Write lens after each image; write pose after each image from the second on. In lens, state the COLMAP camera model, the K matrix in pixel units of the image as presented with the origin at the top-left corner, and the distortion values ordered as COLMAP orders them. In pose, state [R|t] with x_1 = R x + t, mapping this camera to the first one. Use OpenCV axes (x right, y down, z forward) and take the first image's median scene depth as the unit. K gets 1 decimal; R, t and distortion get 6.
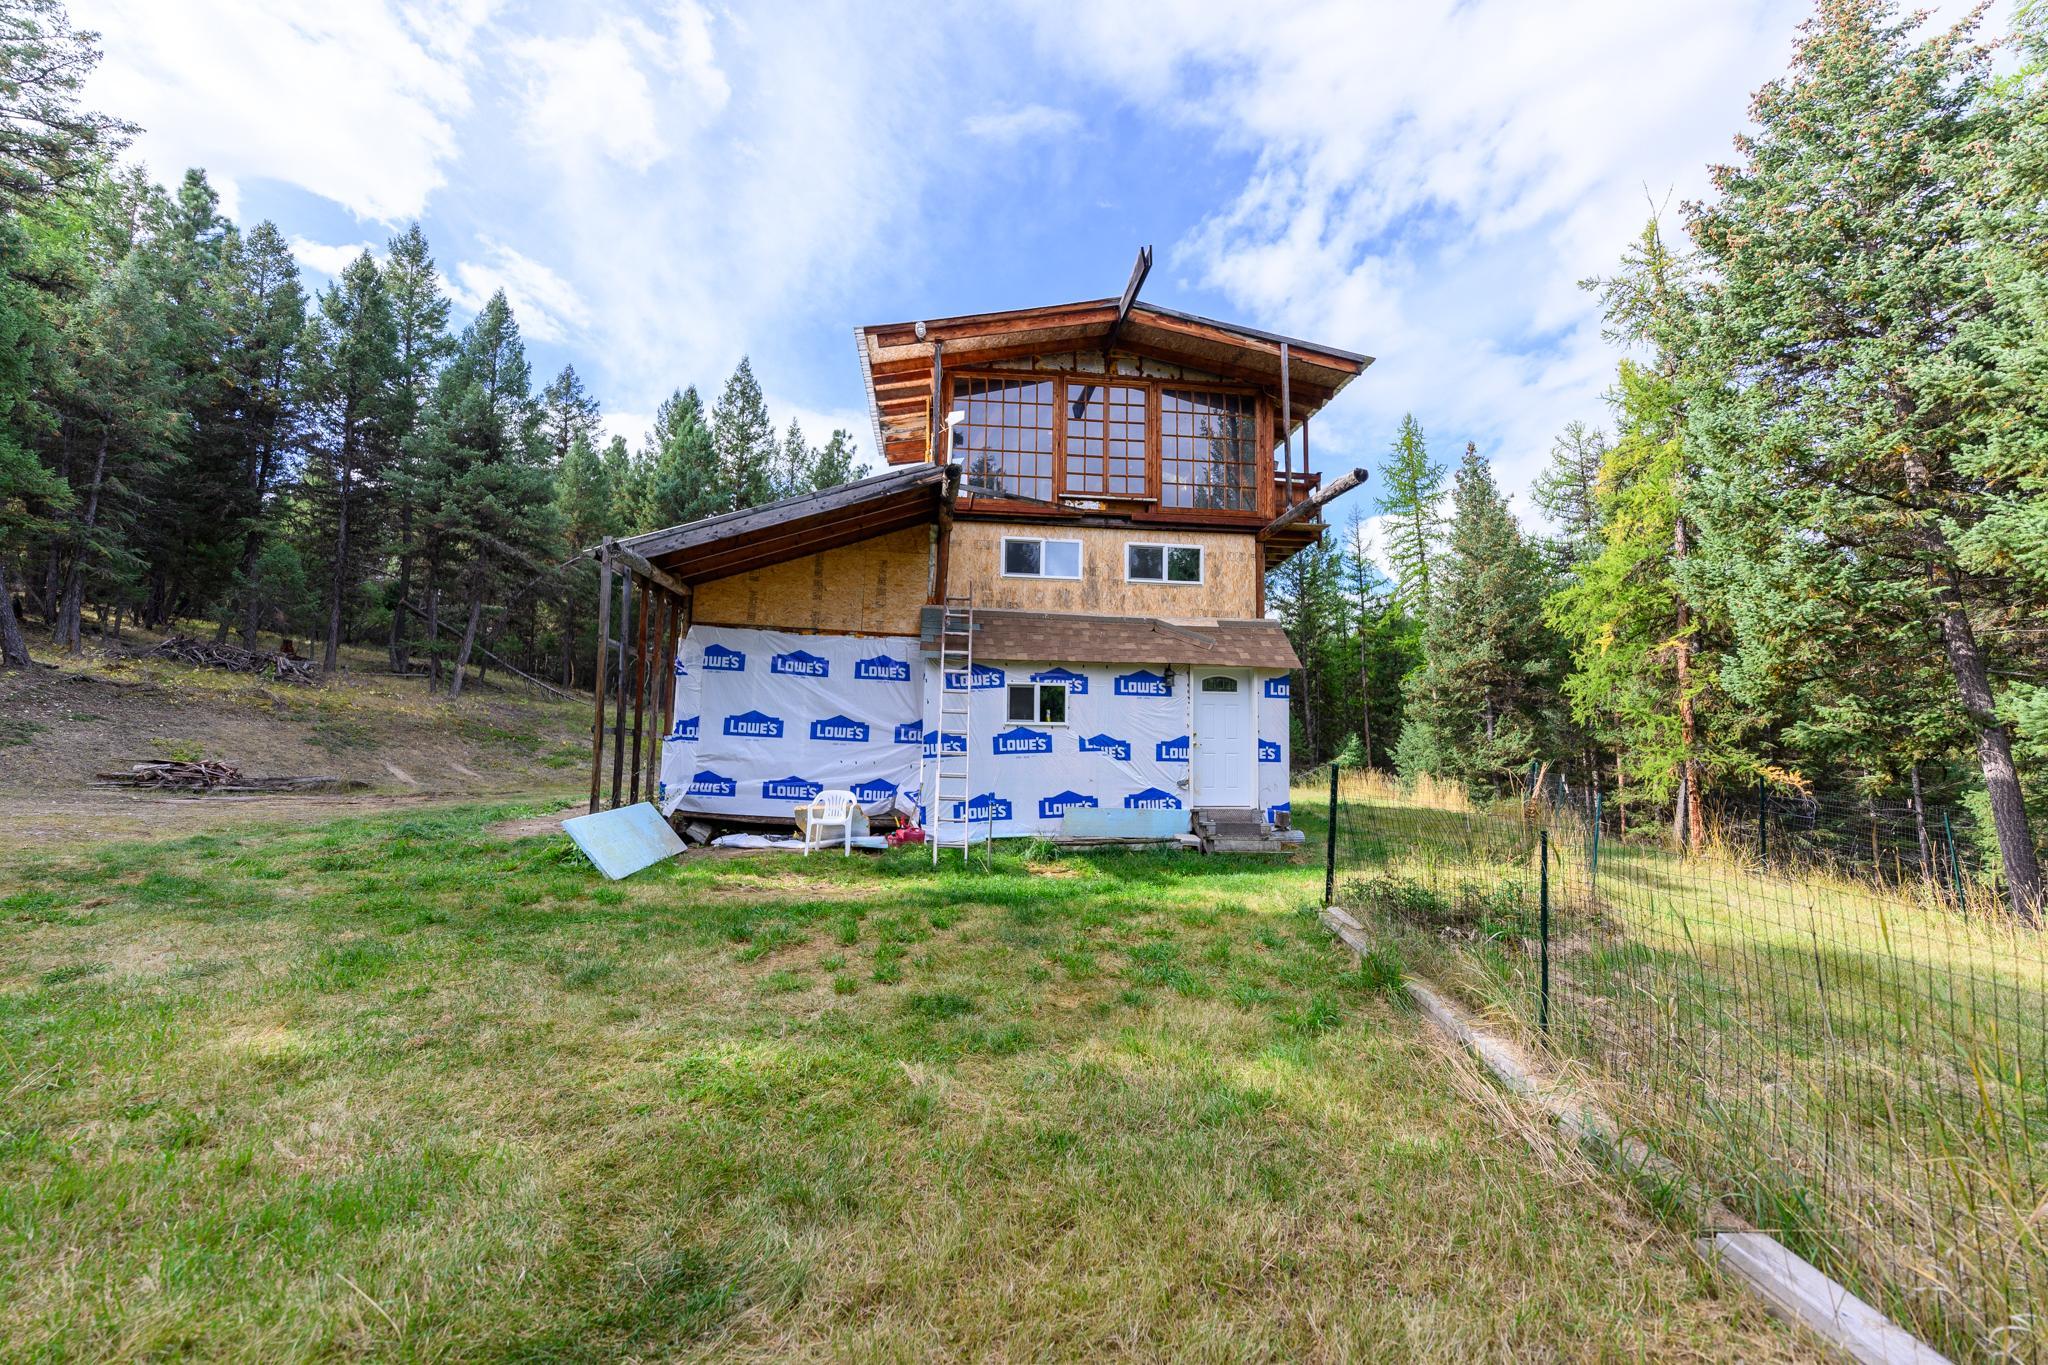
lens RADIAL K [[797.5, 0, 1024.6], [0, 797.5, 686.3], [0, 0, 1]] dist [-0.003260, 0.000151]
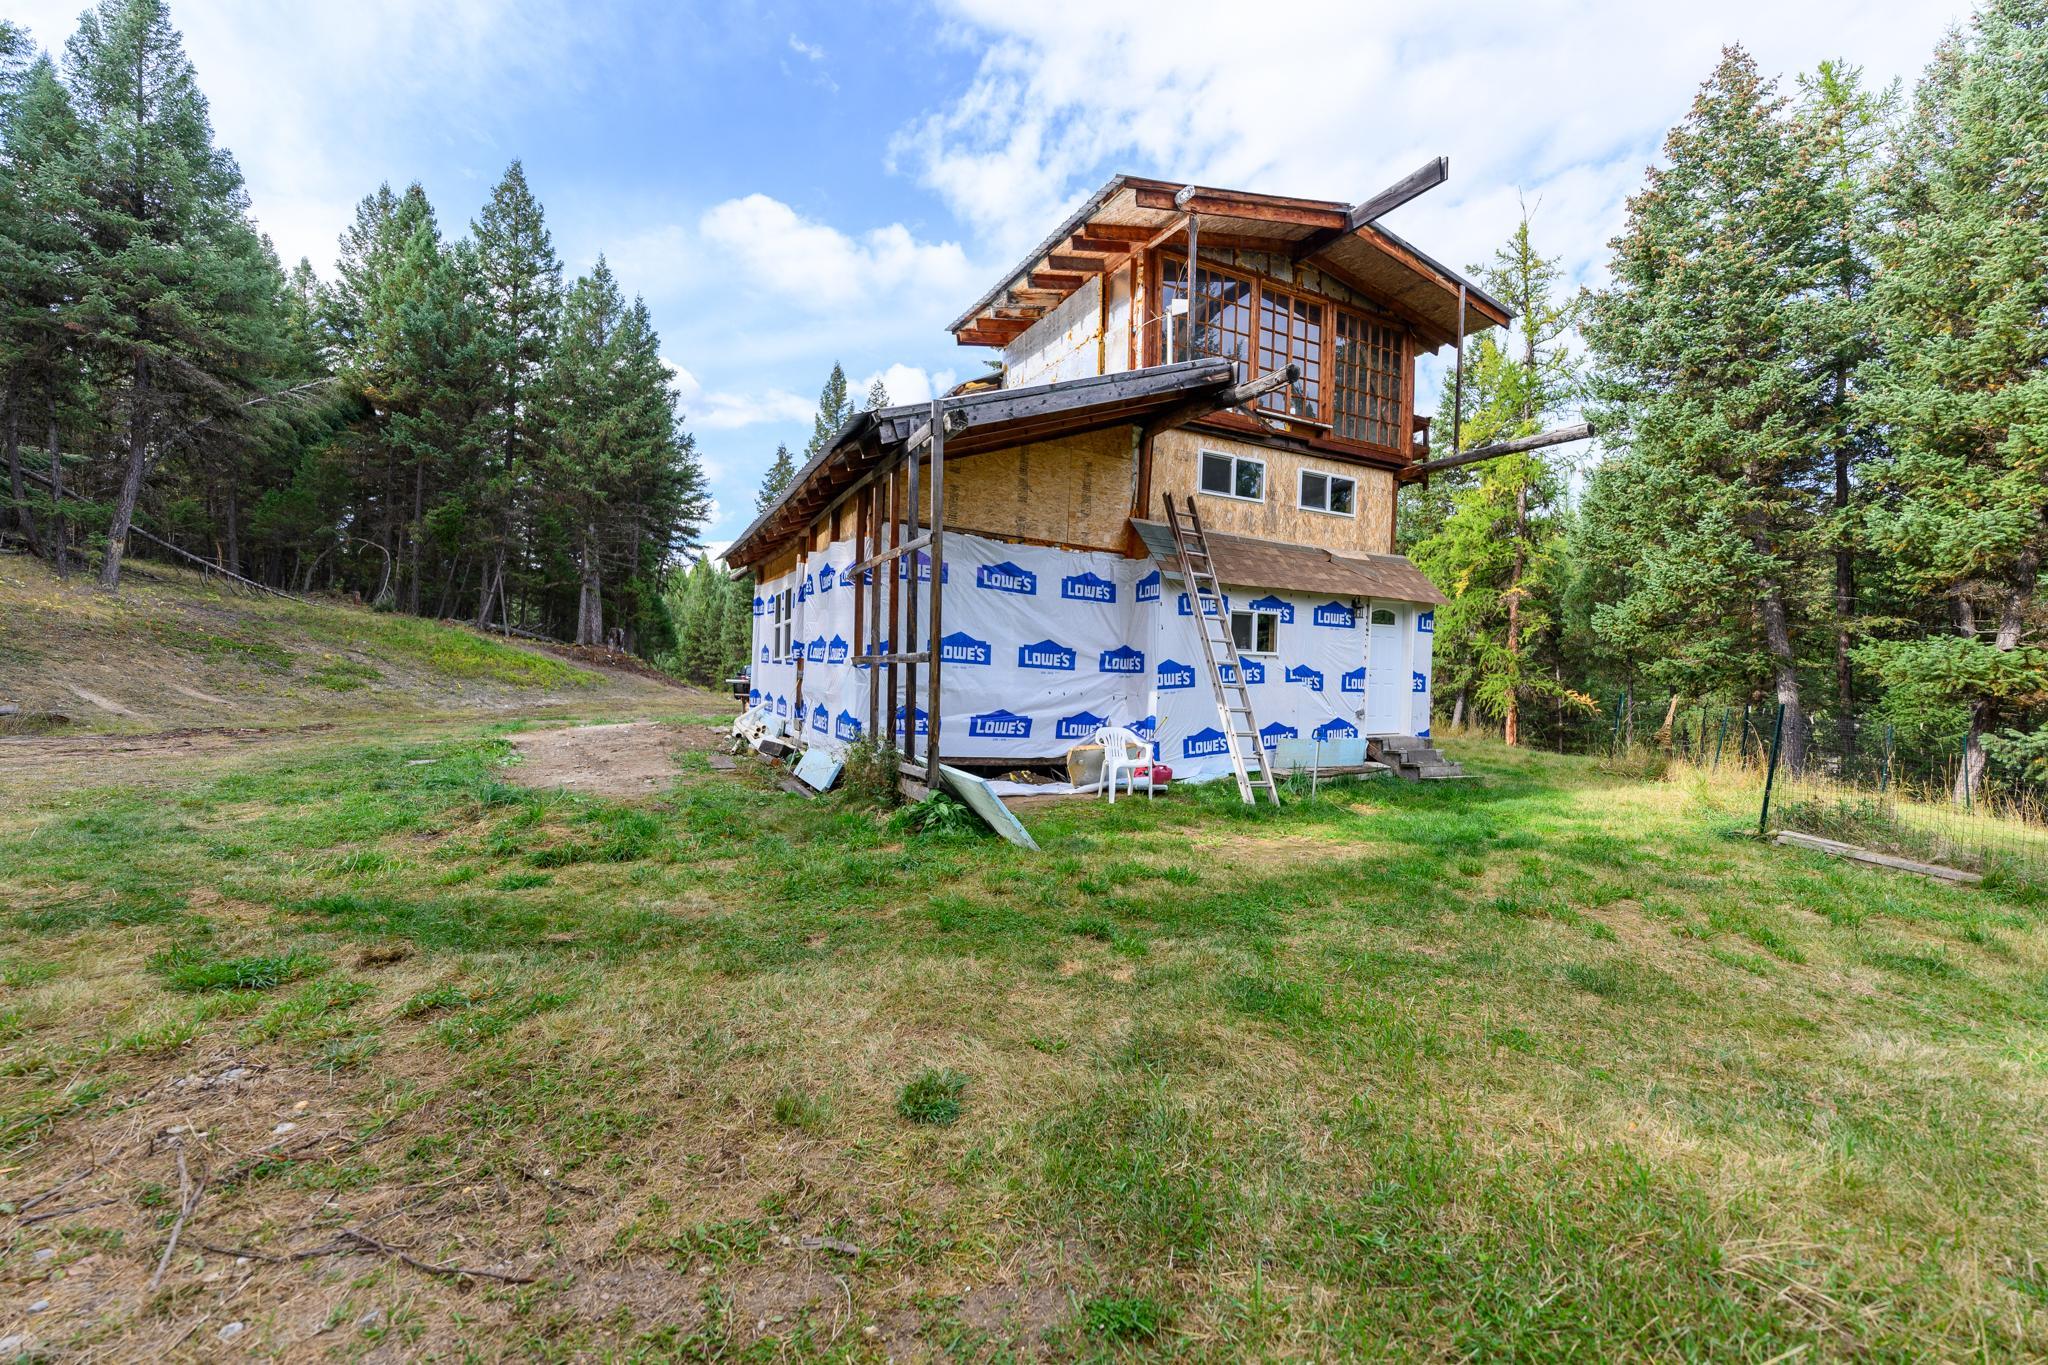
lens RADIAL K [[797.5, 0, 1023.9], [0, 797.5, 683.3], [0, 0, 1]] dist [-0.003260, 0.000151]
pose [[0.935795, 0.002427, 0.352537, -0.563609], [-0.038221, 0.994781, 0.094607, 0.002621], [-0.350468, -0.102007, 0.931003, 0.194493]]
